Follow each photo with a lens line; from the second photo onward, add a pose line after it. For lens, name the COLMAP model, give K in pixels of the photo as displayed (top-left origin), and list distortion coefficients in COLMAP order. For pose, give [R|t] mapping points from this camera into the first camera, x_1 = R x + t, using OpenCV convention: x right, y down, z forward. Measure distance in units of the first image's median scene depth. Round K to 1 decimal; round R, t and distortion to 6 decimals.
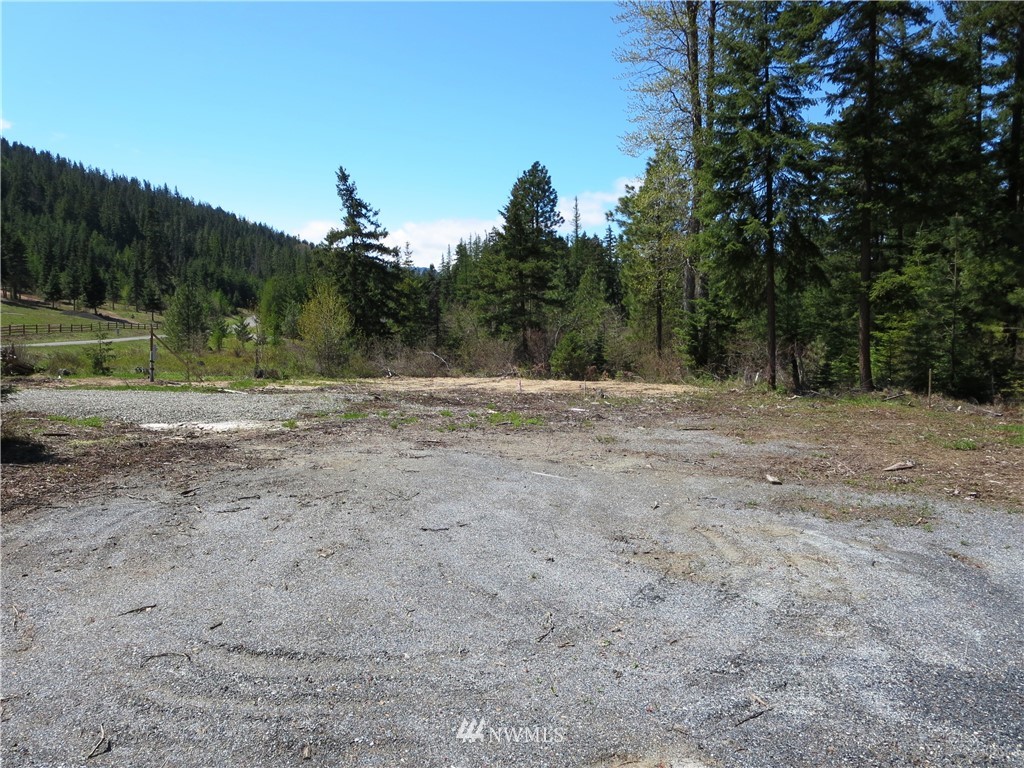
lens RADIAL K [[713.3, 0, 533.1], [0, 713.3, 382.7], [0, 0, 1]] dist [-0.046956, 0.019606]
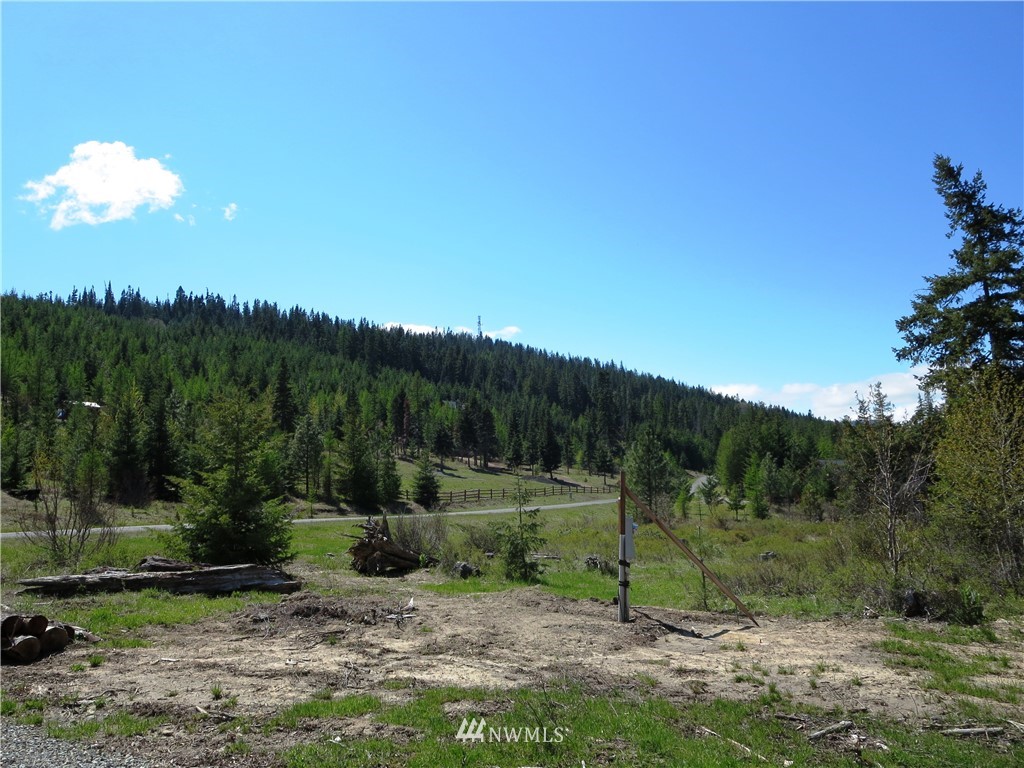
lens RADIAL K [[713.3, 0, 500.0], [0, 713.3, 390.8], [0, 0, 1]] dist [-0.046956, 0.019606]
pose [[0.804466, -0.105737, -0.584512, -0.067906], [-0.022703, 0.977837, -0.208134, -0.007388], [0.593565, 0.180707, 0.784236, 0.121271]]
